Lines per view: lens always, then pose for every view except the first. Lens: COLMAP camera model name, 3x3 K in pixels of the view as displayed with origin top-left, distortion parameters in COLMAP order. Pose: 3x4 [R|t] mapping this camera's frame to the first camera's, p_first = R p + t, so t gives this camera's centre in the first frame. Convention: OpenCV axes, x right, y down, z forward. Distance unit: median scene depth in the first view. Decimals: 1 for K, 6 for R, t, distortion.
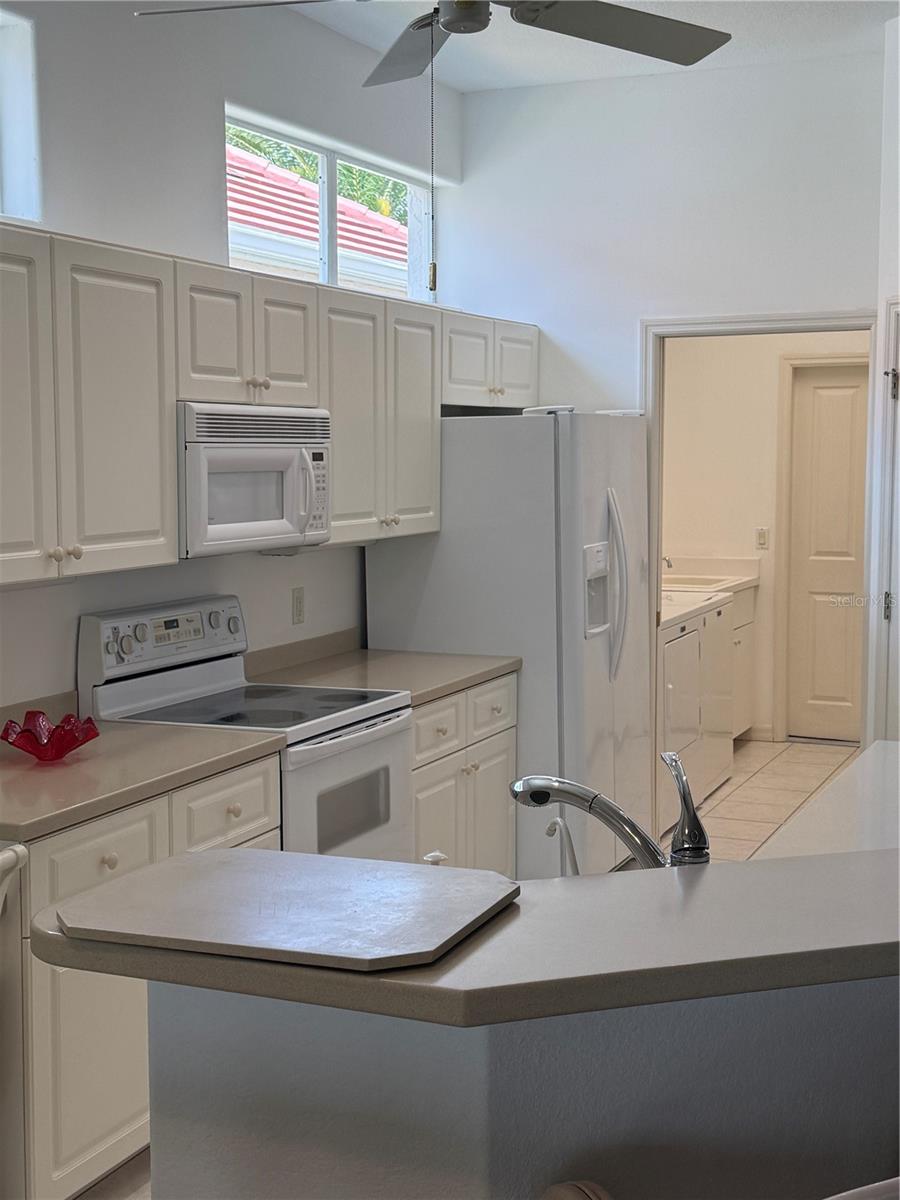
lens RADIAL K [[1656.9, 0, 450.0], [0, 1656.9, 600.0], [0, 0, 1]] dist [0.007651, 0.009133]
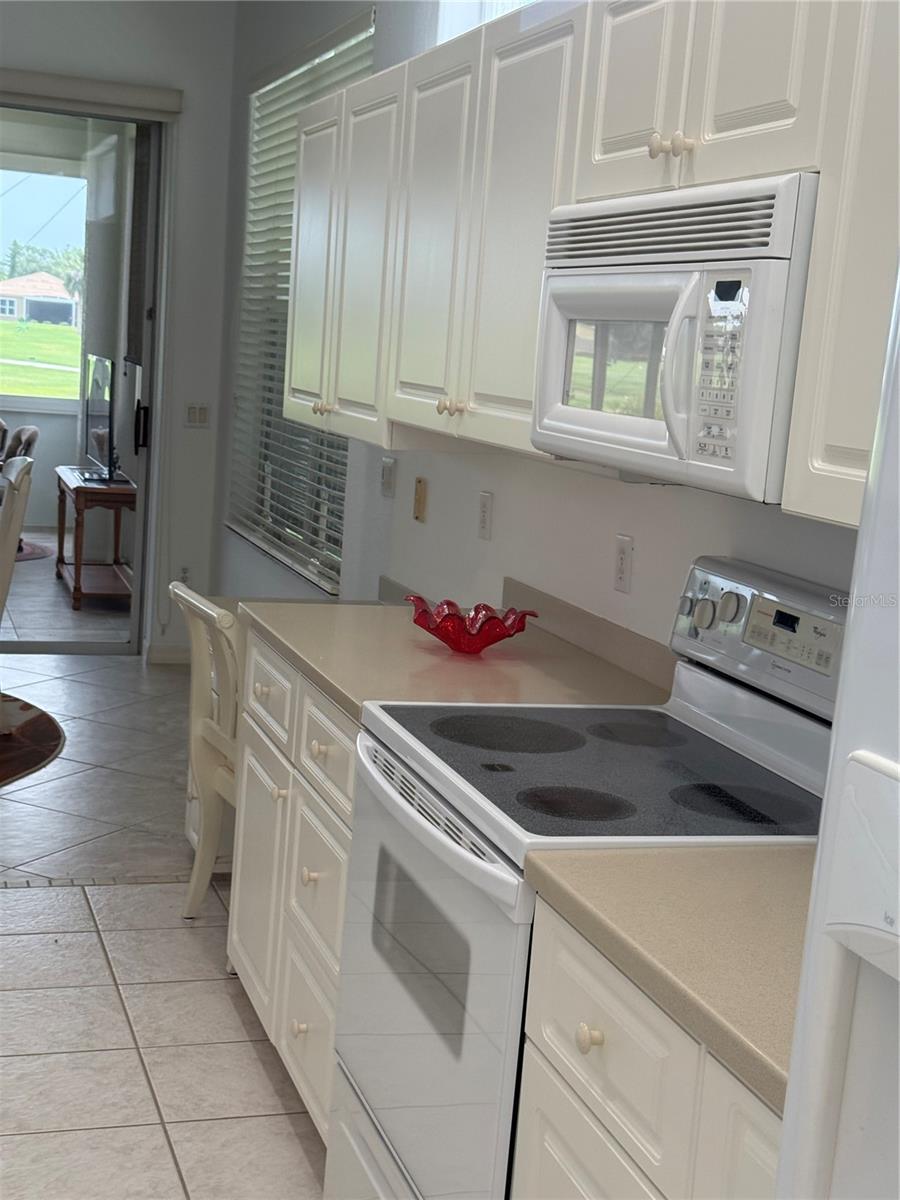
lens RADIAL K [[1691.5, 0, 450.0], [0, 1691.5, 600.0], [0, 0, 1]] dist [-0.005310, -0.005107]
pose [[-0.750486, 0.047351, -0.659188, 0.276769], [-0.132448, 0.966418, 0.220212, -0.098687], [0.647478, 0.252574, -0.719012, 1.321739]]
